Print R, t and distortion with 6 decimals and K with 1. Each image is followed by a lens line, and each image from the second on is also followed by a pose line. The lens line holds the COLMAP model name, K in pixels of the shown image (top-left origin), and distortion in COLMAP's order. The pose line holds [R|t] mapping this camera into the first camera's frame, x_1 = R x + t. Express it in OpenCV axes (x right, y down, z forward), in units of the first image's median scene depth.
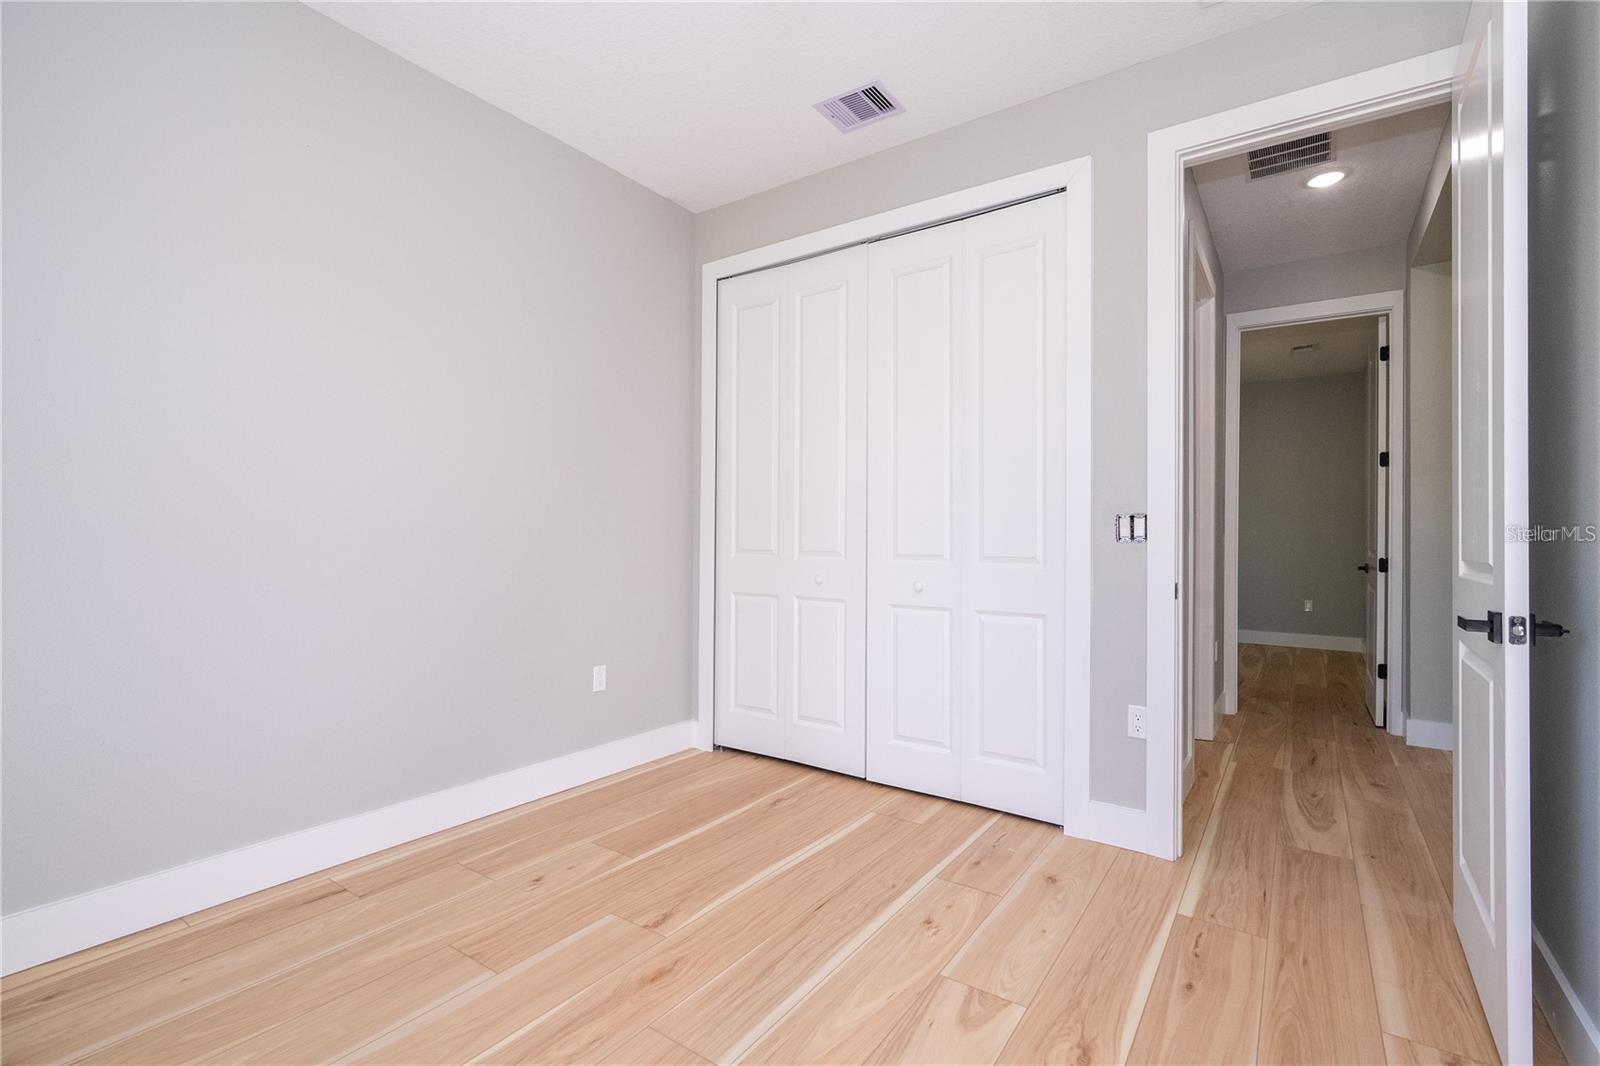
lens RADIAL K [[719.0, 0, 807.4], [0, 719.0, 531.7], [0, 0, 1]] dist [0.000511, 0.000970]
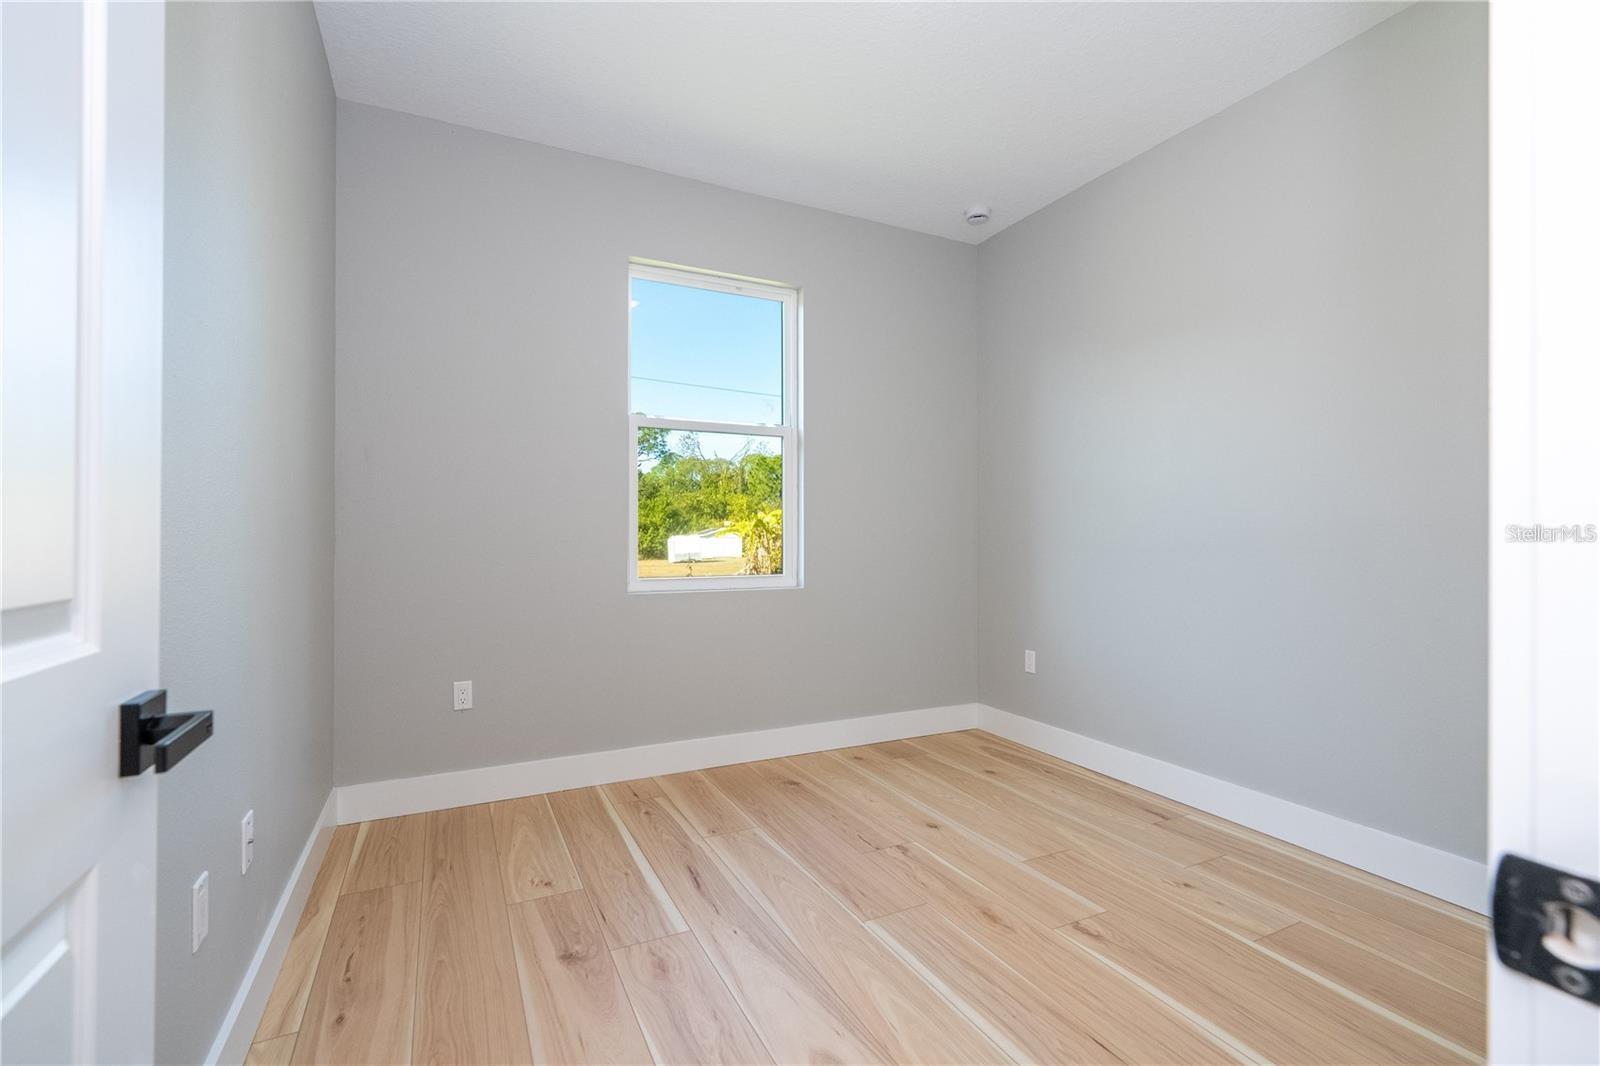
lens RADIAL K [[719.0, 0, 807.4], [0, 719.0, 531.7], [0, 0, 1]] dist [0.000511, 0.000970]
pose [[-0.477003, -0.014211, -0.878787, 0.788963], [0.001508, 0.999855, -0.016987, 0.014037], [0.878900, -0.009428, -0.476913, 1.067454]]
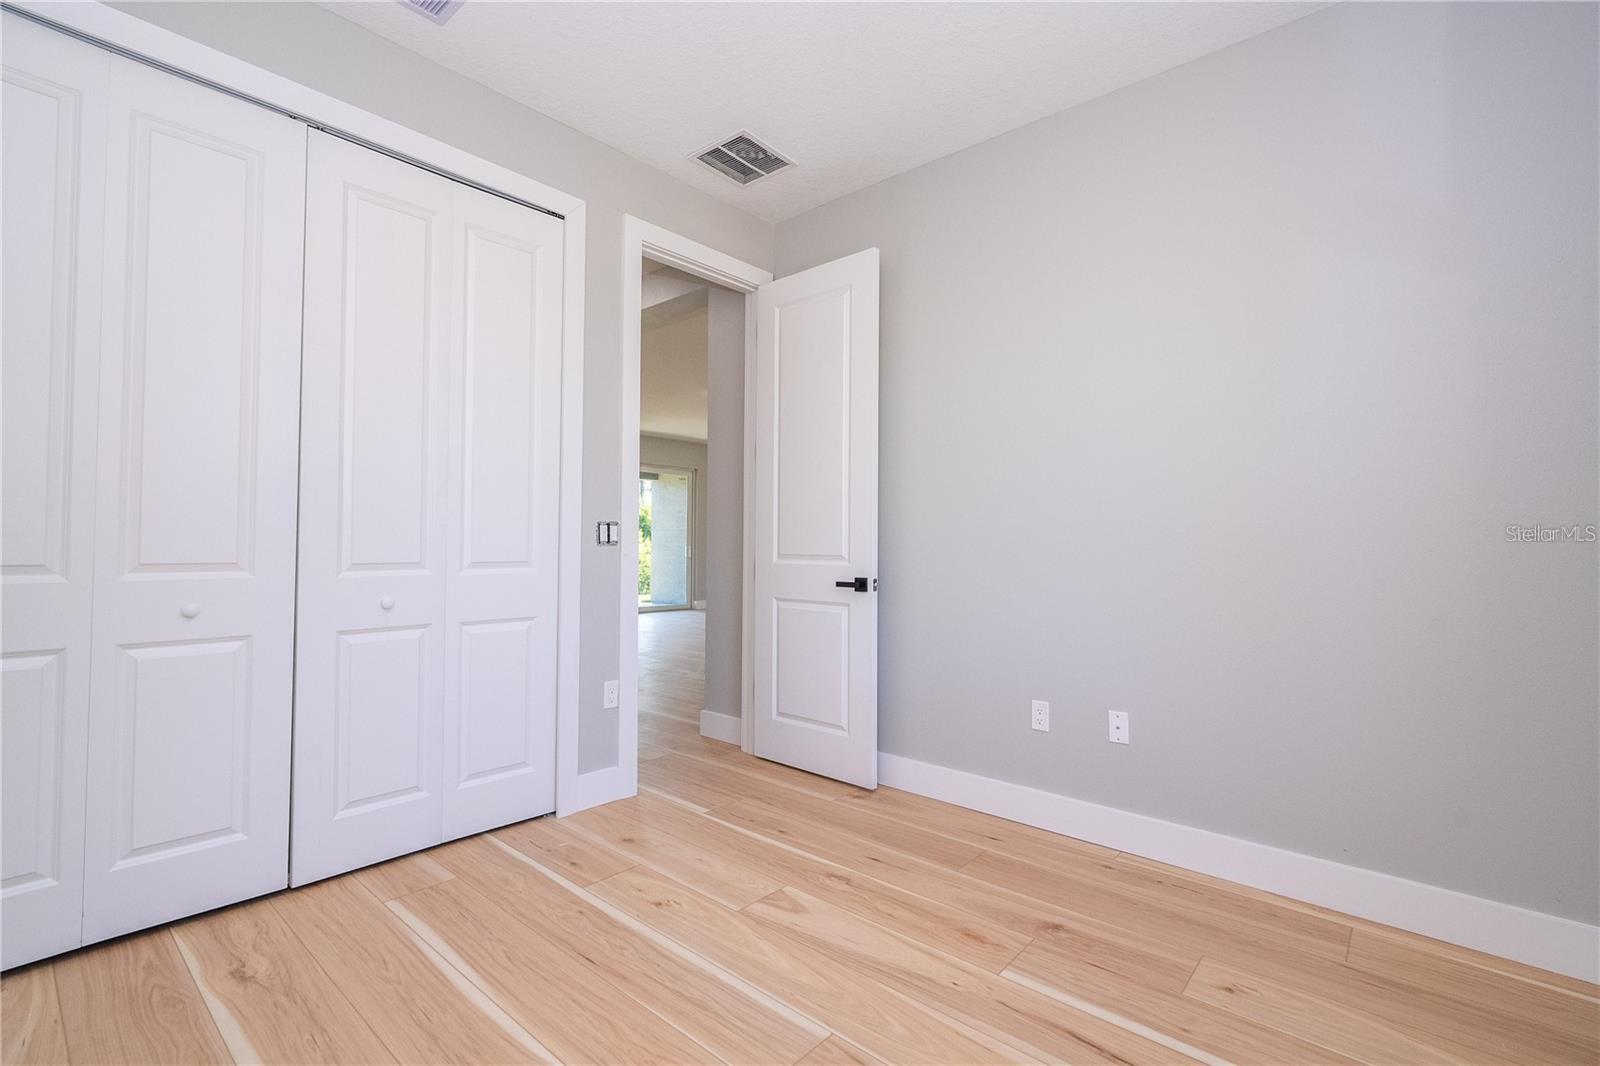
lens RADIAL K [[719.0, 0, 807.4], [0, 719.0, 531.7], [0, 0, 1]] dist [0.000511, 0.000970]
pose [[0.110743, 0.013354, 0.993759, -0.819833], [-0.014390, 0.999826, -0.011832, 0.001606], [-0.993745, -0.012990, 0.110916, 0.630213]]
